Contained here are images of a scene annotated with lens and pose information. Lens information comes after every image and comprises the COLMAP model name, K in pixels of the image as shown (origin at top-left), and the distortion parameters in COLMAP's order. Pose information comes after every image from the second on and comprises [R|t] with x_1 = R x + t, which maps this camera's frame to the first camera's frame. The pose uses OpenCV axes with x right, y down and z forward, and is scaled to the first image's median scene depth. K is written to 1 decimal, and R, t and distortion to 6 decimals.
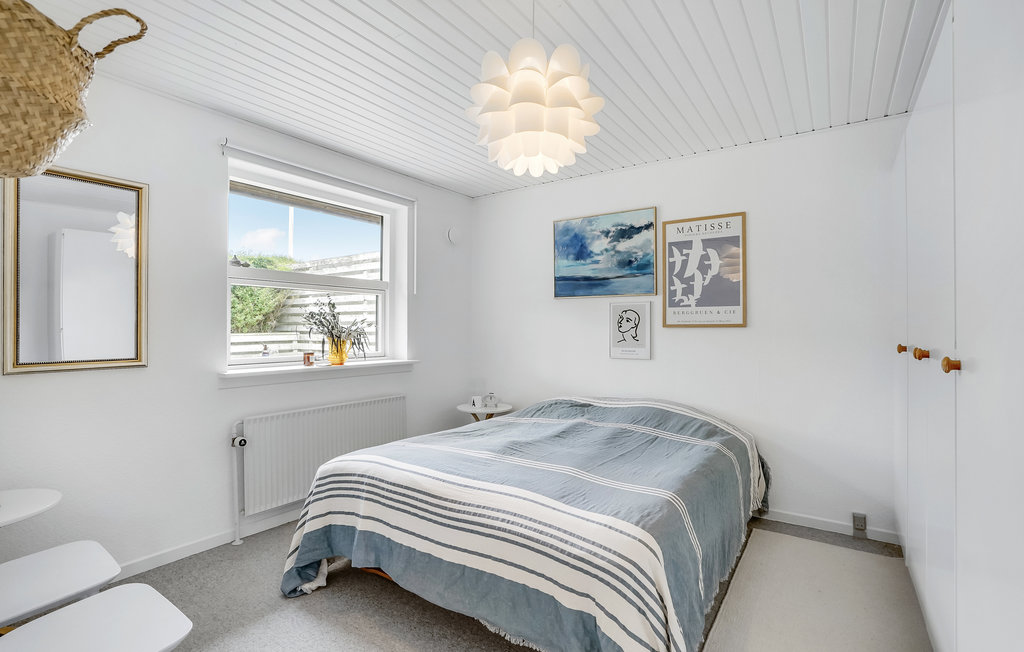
lens RADIAL K [[485.0, 0, 512.0], [0, 485.0, 326.0], [0, 0, 1]] dist [-0.050341, 0.024444]
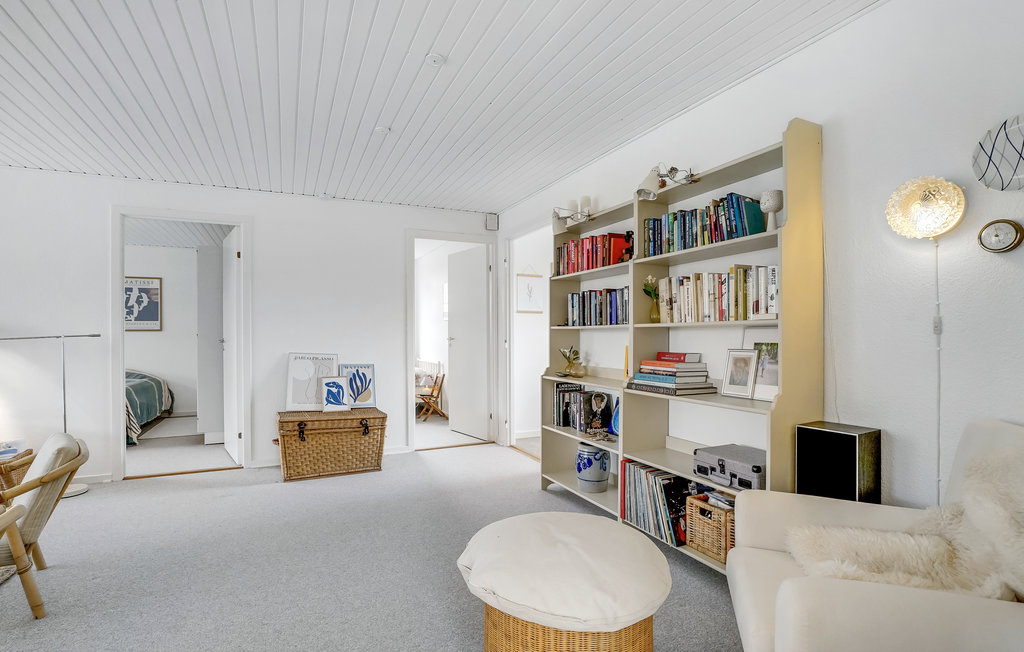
lens RADIAL K [[485.0, 0, 512.0], [0, 485.0, 326.0], [0, 0, 1]] dist [-0.050341, 0.024444]
pose [[0.503446, 0.001399, 0.864025, -0.559117], [0.005602, 0.999972, -0.004883, -0.000072], [-0.864008, 0.007299, 0.503424, -1.418381]]
